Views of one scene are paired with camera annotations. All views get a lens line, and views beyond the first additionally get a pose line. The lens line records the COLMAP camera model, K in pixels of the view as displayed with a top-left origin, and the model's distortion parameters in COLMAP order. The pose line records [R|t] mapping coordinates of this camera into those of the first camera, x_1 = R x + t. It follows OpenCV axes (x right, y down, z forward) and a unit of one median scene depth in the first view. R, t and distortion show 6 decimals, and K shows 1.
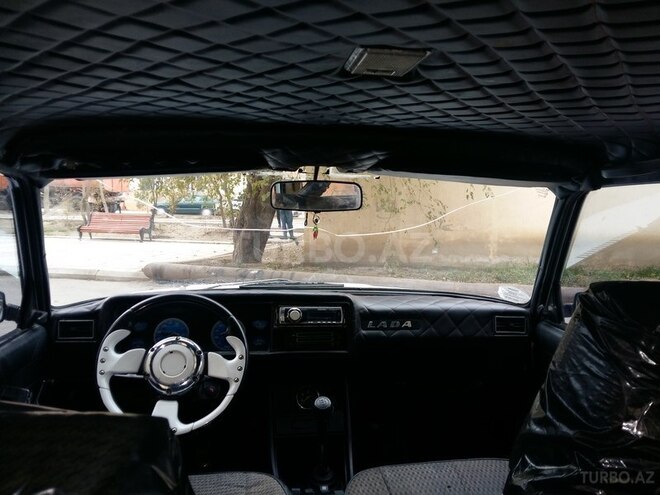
lens RADIAL K [[528.3, 0, 330.0], [0, 528.3, 247.5], [0, 0, 1]] dist [0.101741, -0.151171]
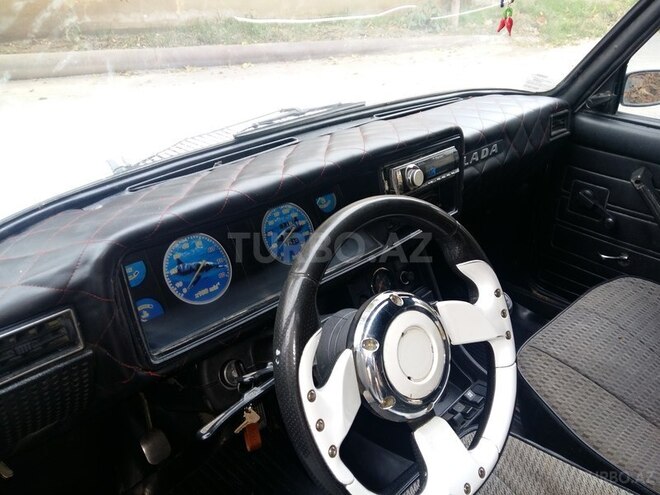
lens RADIAL K [[528.3, 0, 330.0], [0, 528.3, 247.5], [0, 0, 1]] dist [0.101741, -0.151171]
pose [[0.796863, -0.293389, 0.528140, -0.074701], [0.041763, 0.898831, 0.436301, -0.009440], [-0.602714, -0.325615, 0.728498, 0.097303]]
